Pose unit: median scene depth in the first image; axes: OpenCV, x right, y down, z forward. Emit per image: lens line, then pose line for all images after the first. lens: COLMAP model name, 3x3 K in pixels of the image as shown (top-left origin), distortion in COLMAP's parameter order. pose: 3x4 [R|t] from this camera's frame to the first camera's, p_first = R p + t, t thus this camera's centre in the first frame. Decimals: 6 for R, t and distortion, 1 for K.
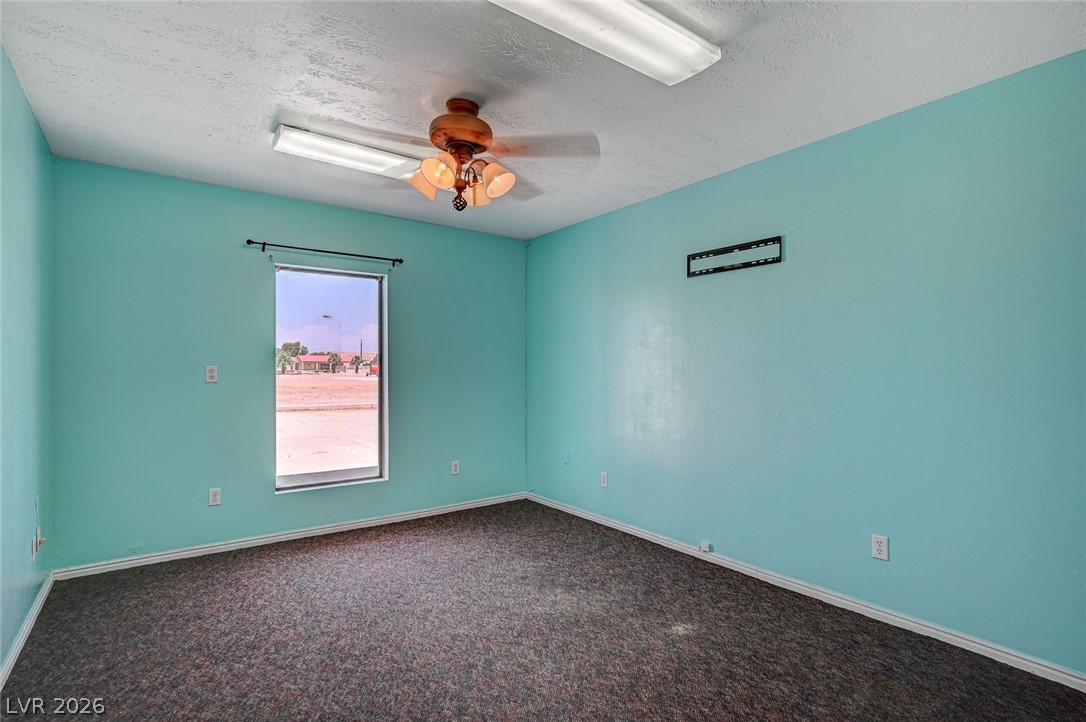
lens RADIAL K [[539.3, 0, 543.5], [0, 539.3, 362.4], [0, 0, 1]] dist [-0.000314, -0.000034]
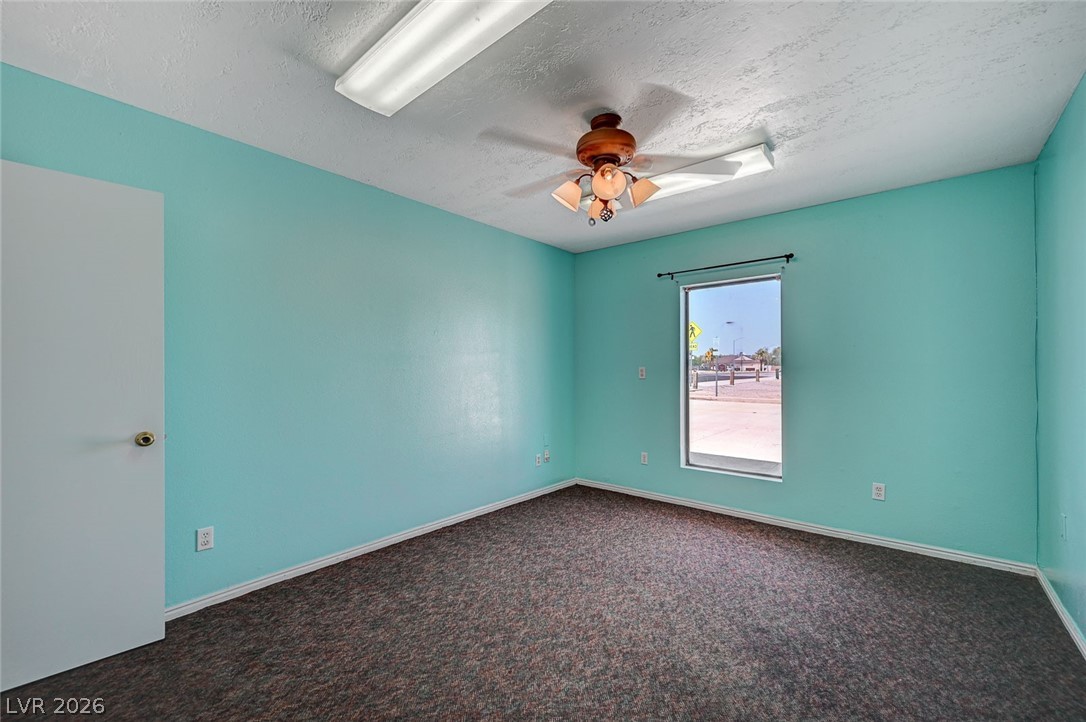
lens RADIAL K [[433.0, 0, 541.9], [0, 433.0, 364.3], [0, 0, 1]] dist [-0.000385, 0.000938]
pose [[0.233306, -0.011624, -0.972334, 0.461841], [0.015615, 0.999844, -0.008206, 0.004365], [0.972278, -0.013269, 0.233451, 0.481416]]
